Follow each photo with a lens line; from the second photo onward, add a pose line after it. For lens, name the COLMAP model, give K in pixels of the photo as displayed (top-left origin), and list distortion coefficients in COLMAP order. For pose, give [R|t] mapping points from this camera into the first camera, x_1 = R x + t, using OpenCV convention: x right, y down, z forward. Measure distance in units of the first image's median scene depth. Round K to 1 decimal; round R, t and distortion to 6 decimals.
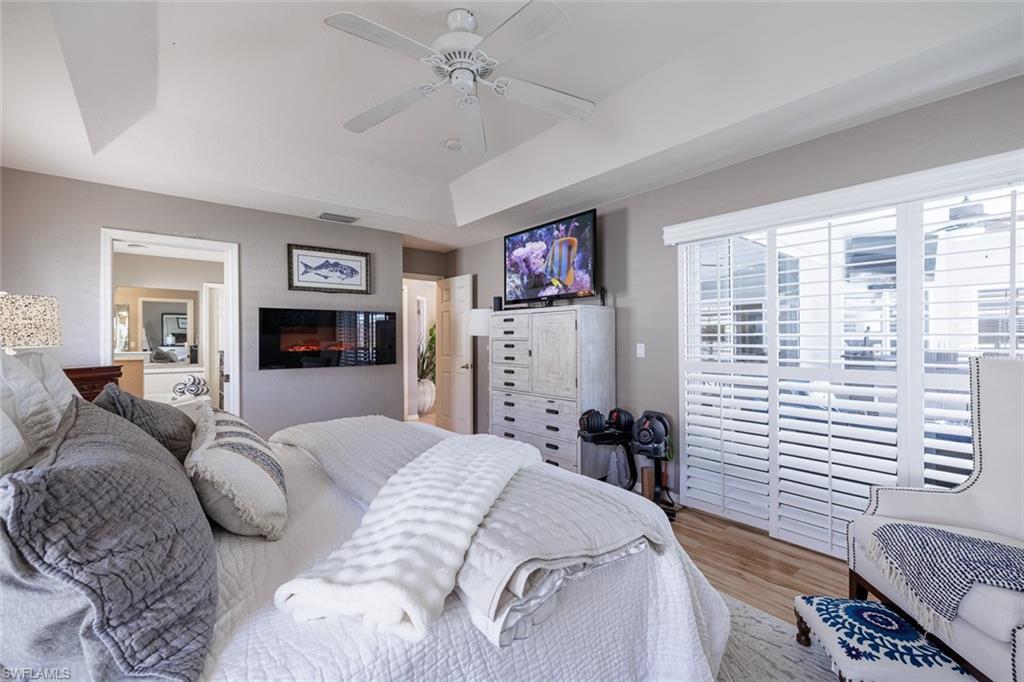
lens RADIAL K [[427.0, 0, 510.2], [0, 427.0, 340.1], [0, 0, 1]] dist [0.001521, -0.000461]
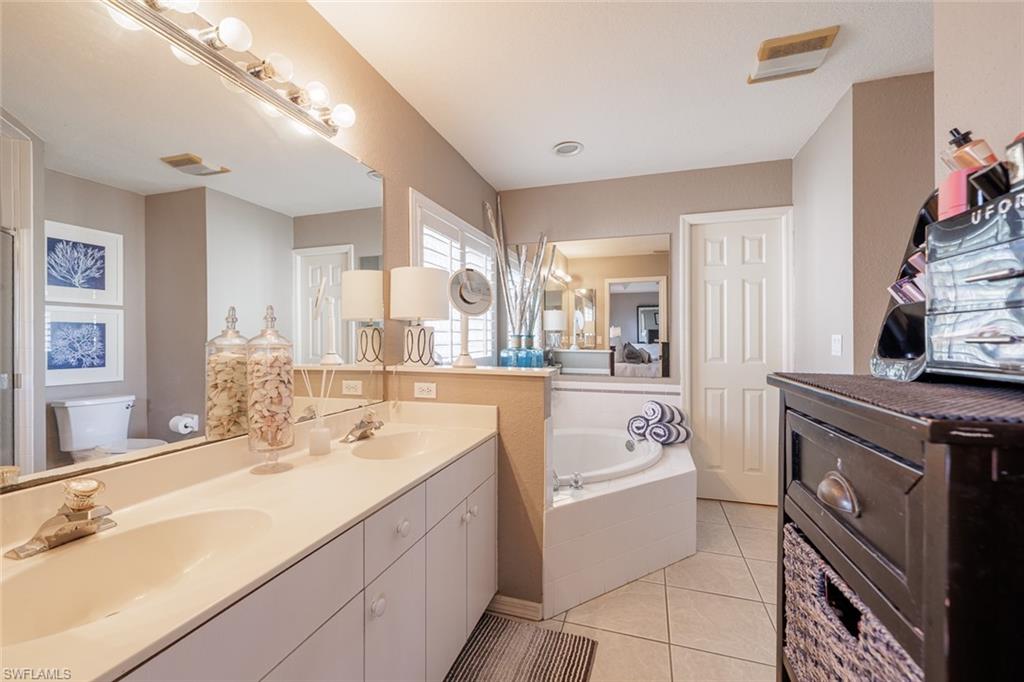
lens RADIAL K [[427.0, 0, 511.0], [0, 427.0, 341.4], [0, 0, 1]] dist [0.001521, -0.000461]
pose [[0.545597, 0.006232, -0.838024, -0.415543], [-0.002463, 0.999980, 0.005833, 0.011414], [0.838044, -0.001119, 0.545602, 0.574123]]
